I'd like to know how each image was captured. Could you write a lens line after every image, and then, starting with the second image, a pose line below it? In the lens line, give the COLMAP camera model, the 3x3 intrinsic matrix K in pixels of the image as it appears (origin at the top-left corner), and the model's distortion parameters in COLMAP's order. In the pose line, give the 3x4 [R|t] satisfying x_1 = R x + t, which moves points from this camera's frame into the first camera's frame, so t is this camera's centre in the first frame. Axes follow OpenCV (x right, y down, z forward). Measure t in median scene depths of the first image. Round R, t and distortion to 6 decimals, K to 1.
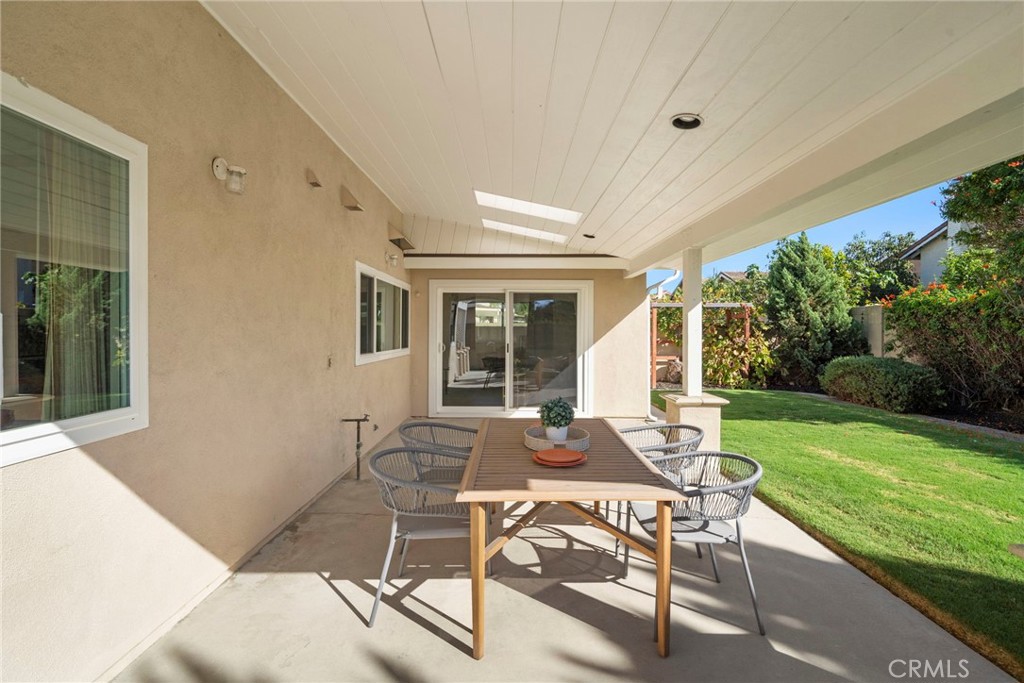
lens RADIAL K [[480.7, 0, 510.7], [0, 480.7, 335.6], [0, 0, 1]] dist [-0.021167, 0.002828]
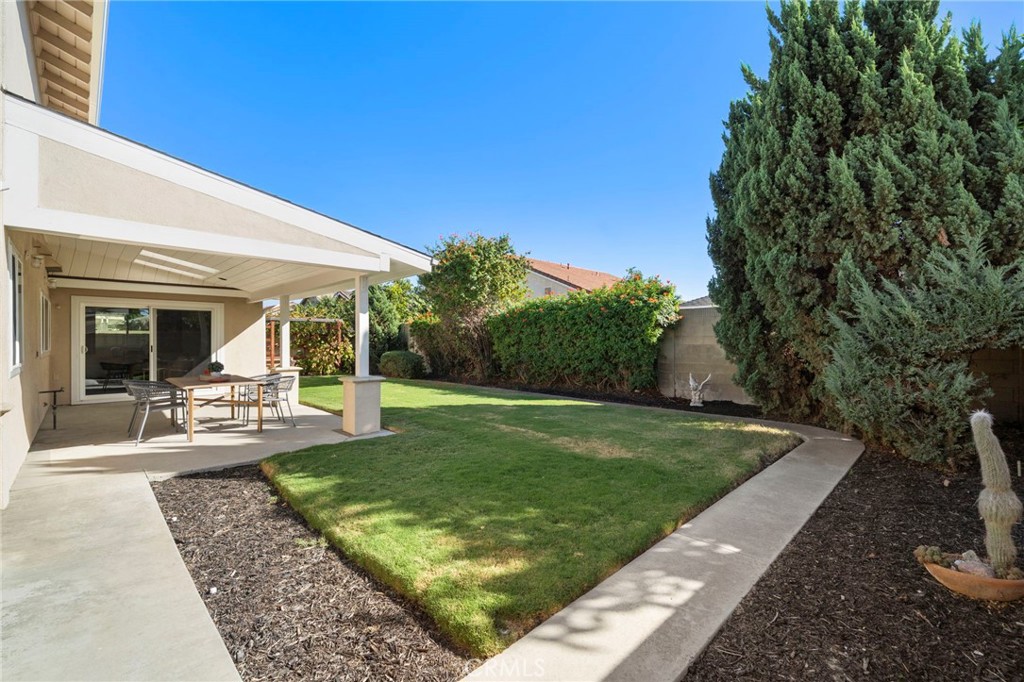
lens RADIAL K [[430.8, 0, 506.0], [0, 430.8, 340.3], [0, 0, 1]] dist [0.000319, -0.000096]
pose [[0.717876, -0.004204, 0.696158, -0.137663], [0.010709, 0.999930, -0.005006, 0.018597], [-0.696088, 0.011049, 0.717871, -0.603225]]
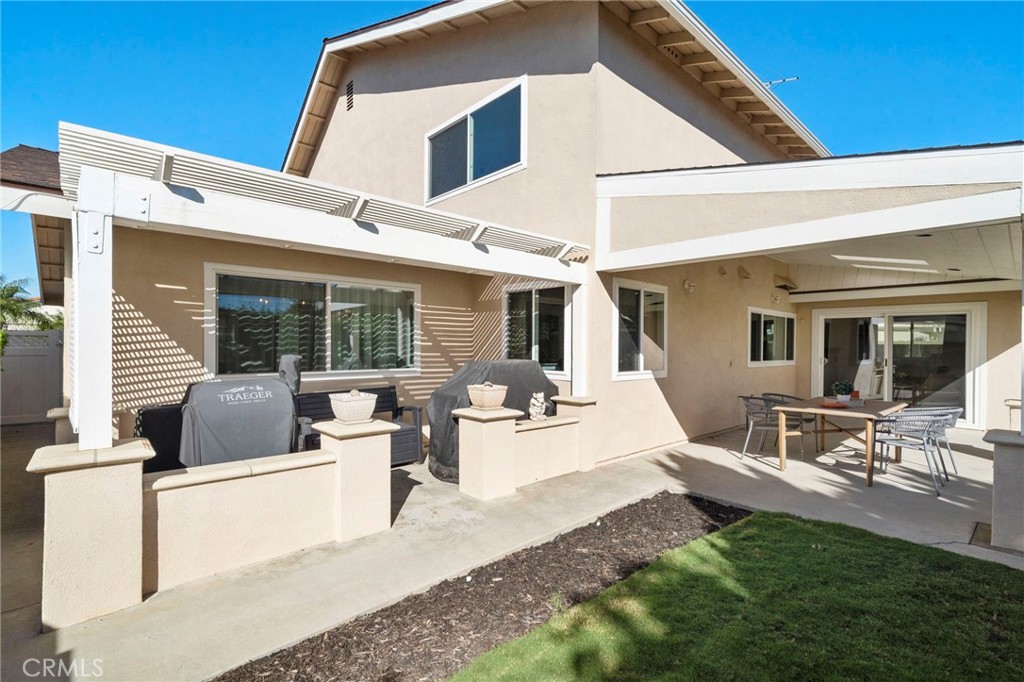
lens RADIAL K [[469.1, 0, 516.1], [0, 469.1, 344.9], [0, 0, 1]] dist [-0.012501, 0.000091]
pose [[0.686576, 0.001113, -0.727057, 0.206266], [-0.013852, 0.999837, -0.011550, 0.008313], [0.726926, 0.018001, 0.686480, -0.478383]]
